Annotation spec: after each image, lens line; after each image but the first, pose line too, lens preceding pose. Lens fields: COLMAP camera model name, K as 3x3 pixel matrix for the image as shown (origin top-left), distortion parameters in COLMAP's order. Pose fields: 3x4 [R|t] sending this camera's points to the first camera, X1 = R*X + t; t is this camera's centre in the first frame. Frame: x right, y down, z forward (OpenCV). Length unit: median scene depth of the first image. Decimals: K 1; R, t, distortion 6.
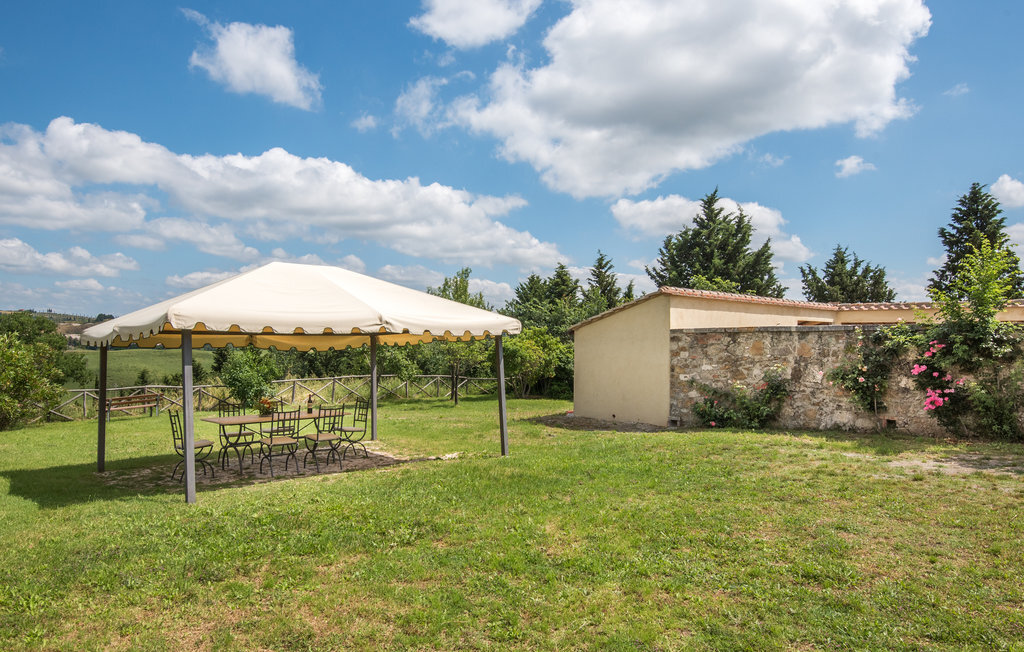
lens RADIAL K [[648.3, 0, 512.0], [0, 648.3, 326.0], [0, 0, 1]] dist [-0.030306, 0.000163]
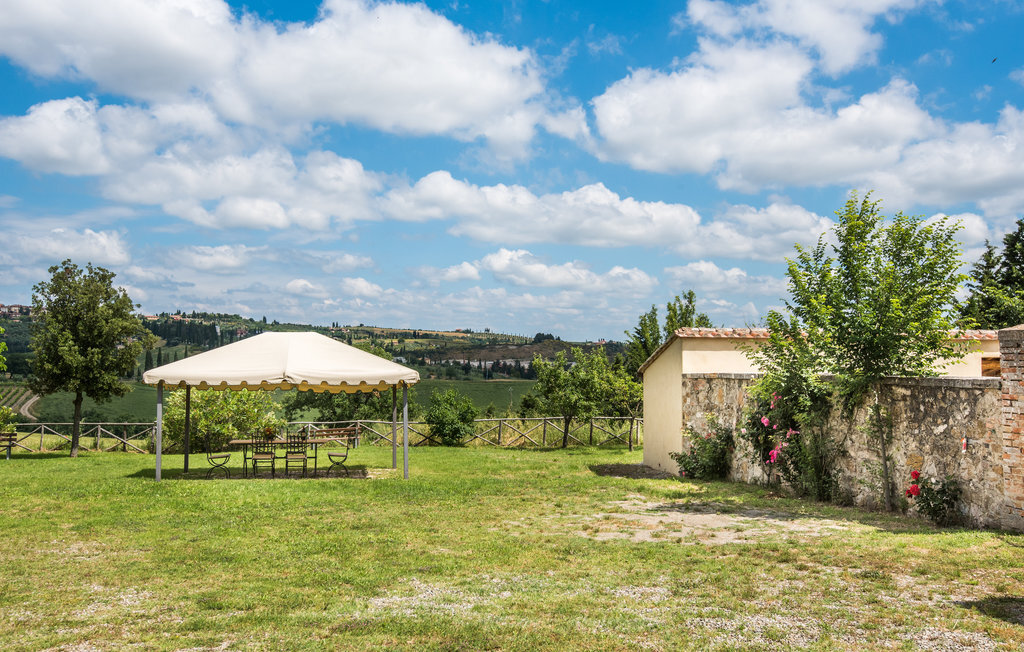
lens RADIAL K [[935.7, 0, 512.0], [0, 935.7, 326.0], [0, 0, 1]] dist [-0.000893, -0.001434]
pose [[0.847024, -0.025943, -0.530922, 0.913076], [0.014080, 0.999553, -0.026379, -0.038326], [0.531369, 0.014868, 0.847010, -0.343003]]
